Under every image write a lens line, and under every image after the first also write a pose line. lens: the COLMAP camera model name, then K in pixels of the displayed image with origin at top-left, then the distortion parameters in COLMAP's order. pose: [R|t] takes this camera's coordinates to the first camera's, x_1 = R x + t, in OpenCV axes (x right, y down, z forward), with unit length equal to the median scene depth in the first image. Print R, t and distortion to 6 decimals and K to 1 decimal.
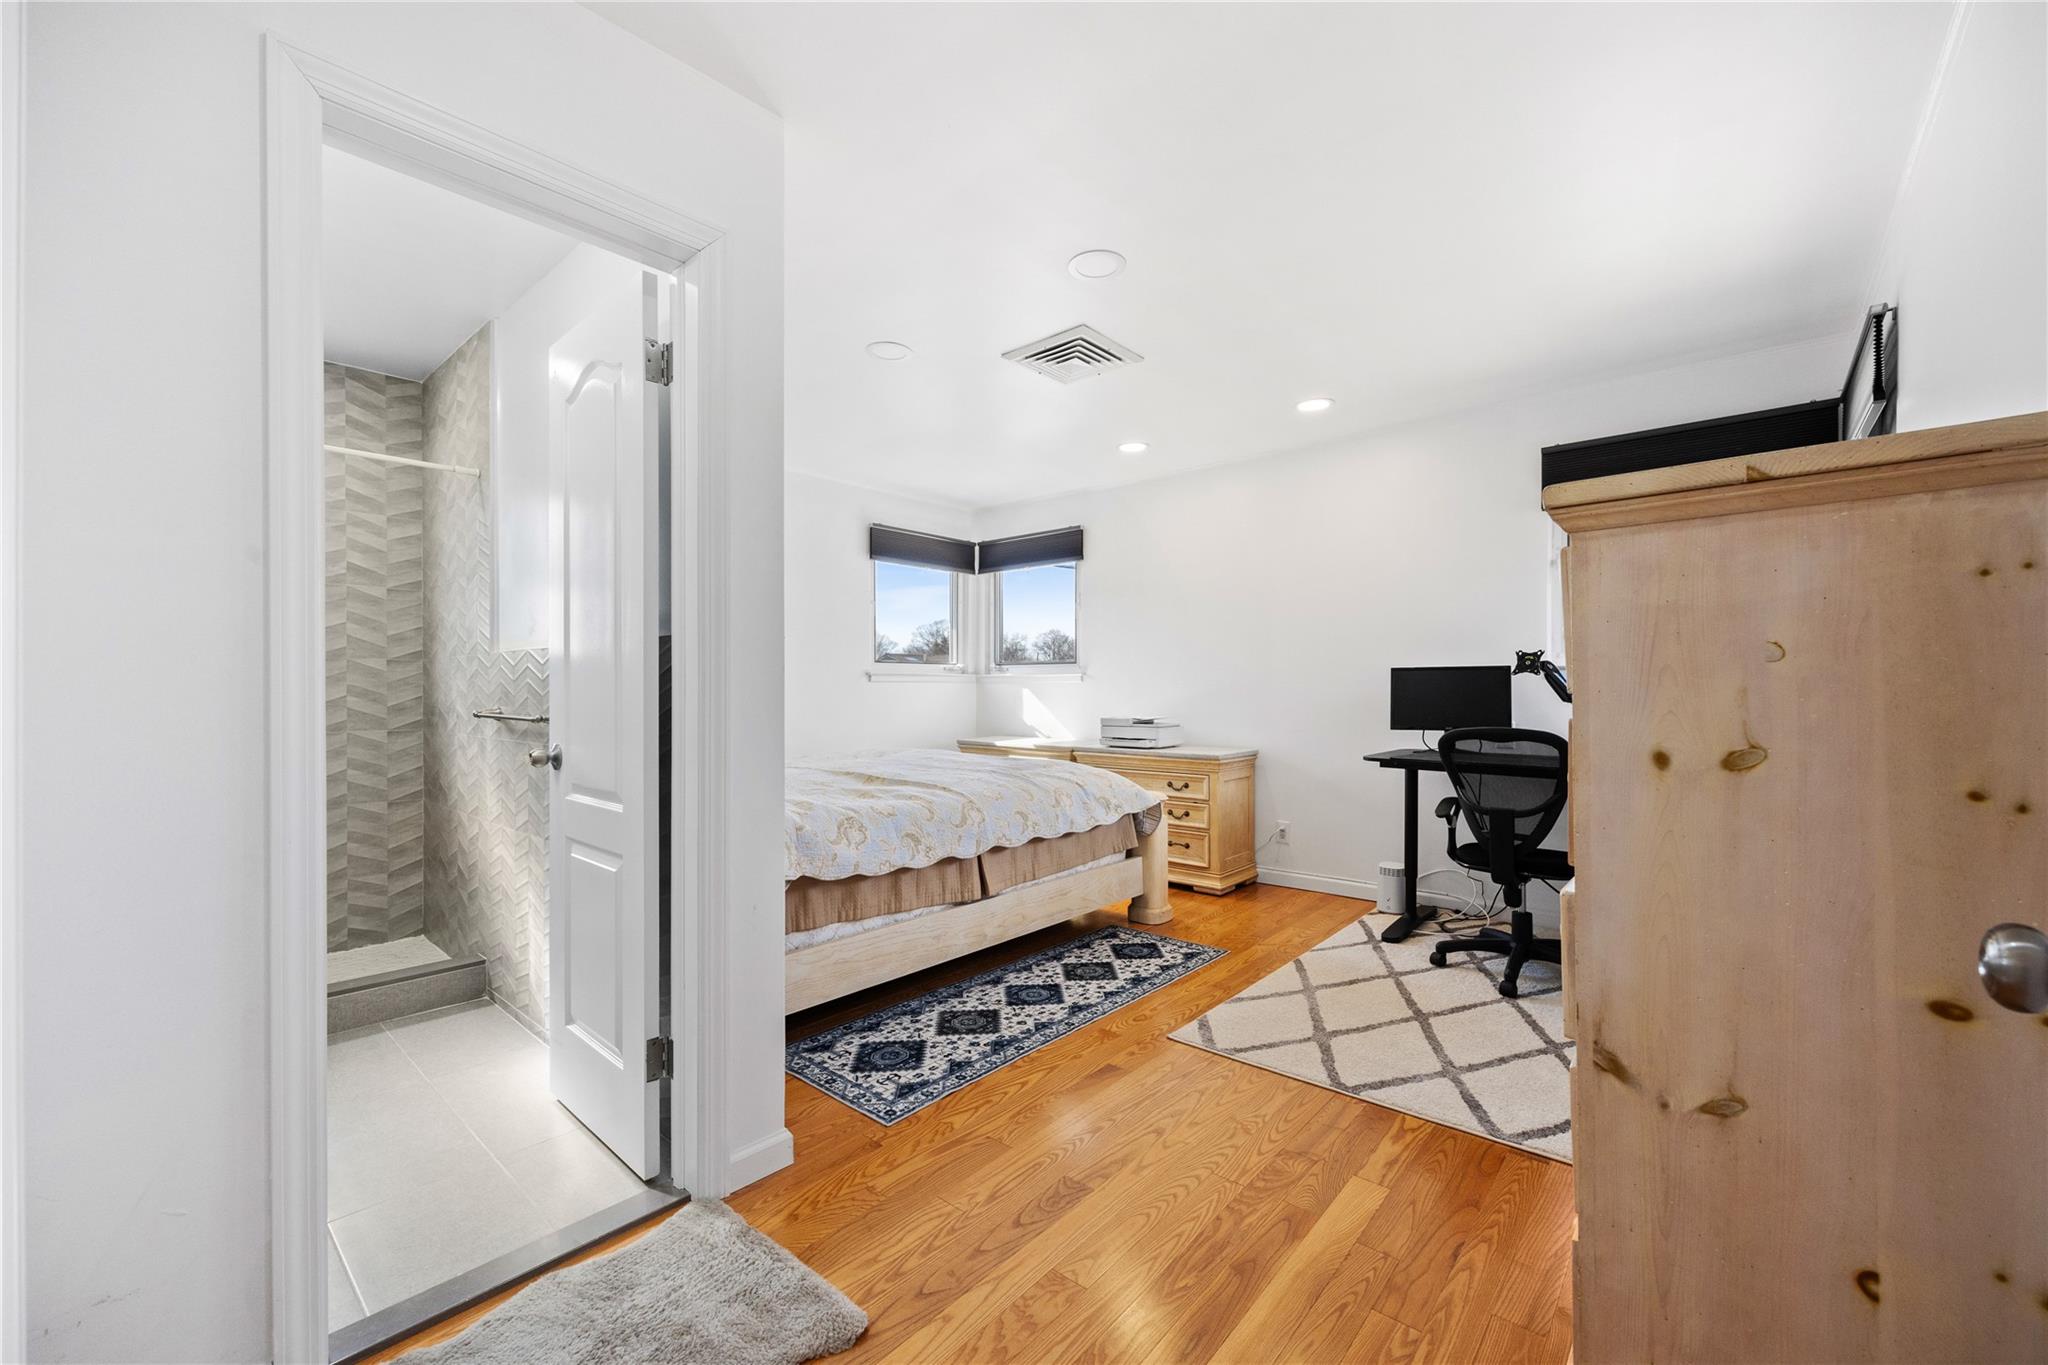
lens RADIAL K [[819.2, 0, 1033.9], [0, 819.2, 686.5], [0, 0, 1]] dist [-0.000025, -0.000215]
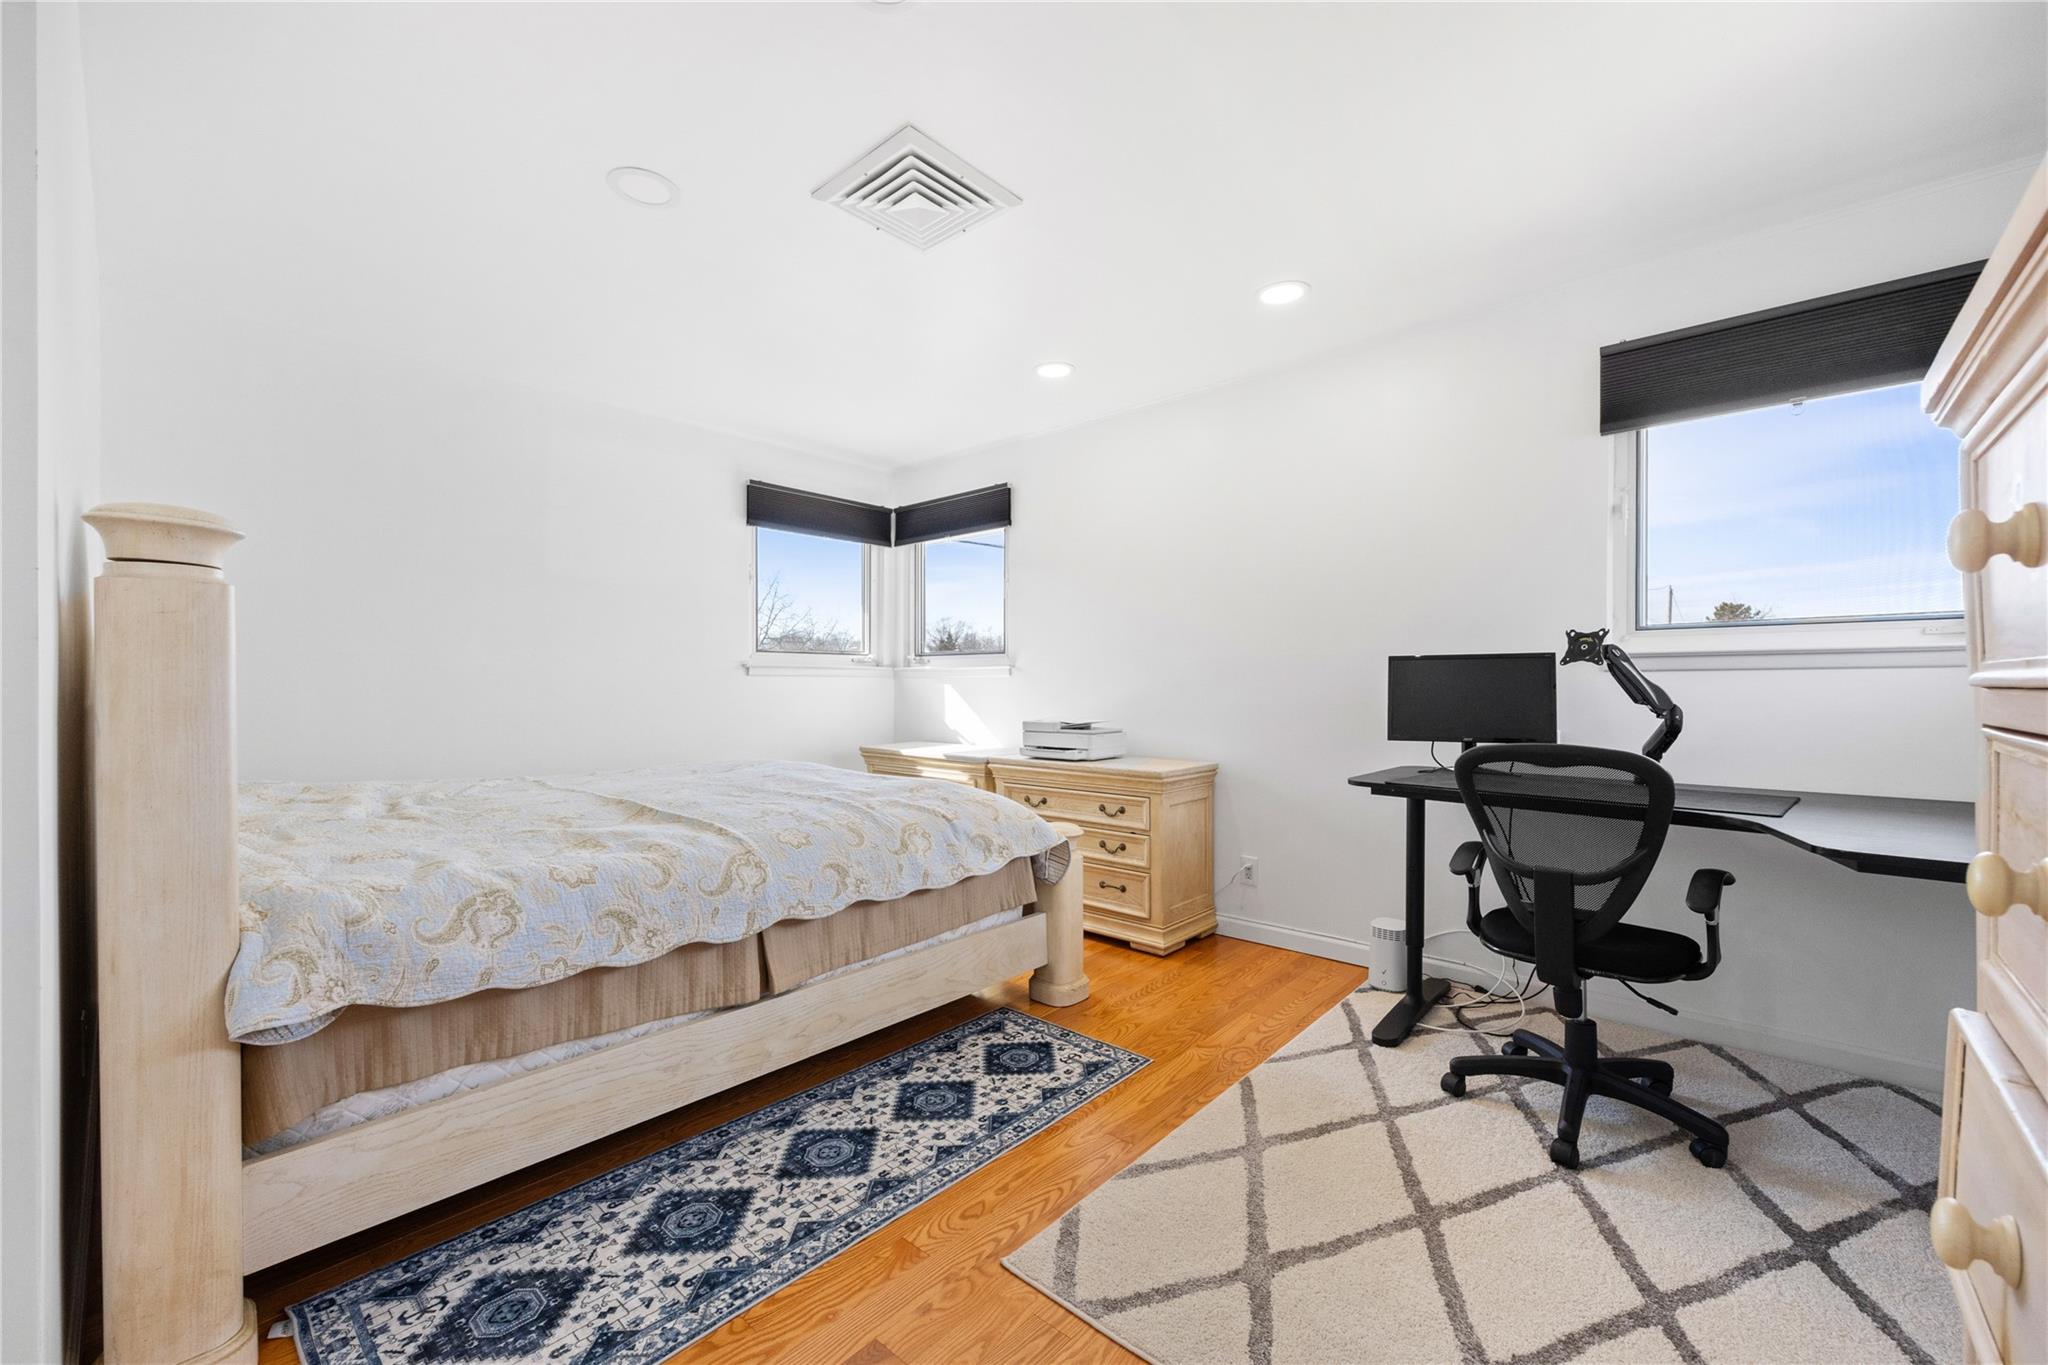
lens RADIAL K [[814.6, 0, 1032.7], [0, 814.6, 685.9], [0, 0, 1]] dist [0.000930, -0.000011]
pose [[0.999914, 0.001887, -0.012986, 0.154398], [-0.001850, 0.999994, 0.002855, 0.002847], [0.012991, -0.002831, 0.999912, 0.323863]]
